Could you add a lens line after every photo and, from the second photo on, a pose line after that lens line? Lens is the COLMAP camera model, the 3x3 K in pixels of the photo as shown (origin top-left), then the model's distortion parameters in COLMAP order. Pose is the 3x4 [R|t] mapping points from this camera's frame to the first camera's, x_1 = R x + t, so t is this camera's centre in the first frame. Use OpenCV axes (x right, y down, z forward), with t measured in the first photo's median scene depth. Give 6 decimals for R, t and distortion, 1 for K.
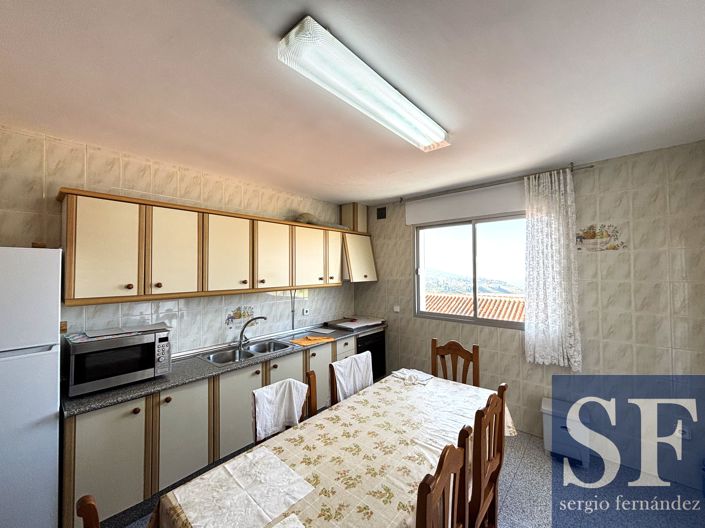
lens RADIAL K [[283.4, 0, 350.2], [0, 283.4, 267.7], [0, 0, 1]] dist [-0.000059, 0.000309]
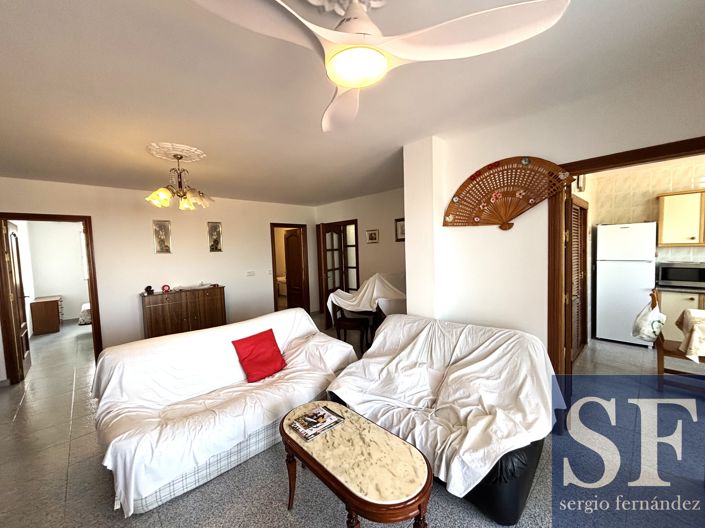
lens RADIAL K [[283.4, 0, 349.6], [0, 283.4, 265.0], [0, 0, 1]] dist [-0.000059, 0.000309]
pose [[-0.100629, 0.059028, -0.993171, 1.473335], [0.054365, 0.997073, 0.053752, 0.020292], [0.993438, -0.048585, -0.103544, -1.200058]]
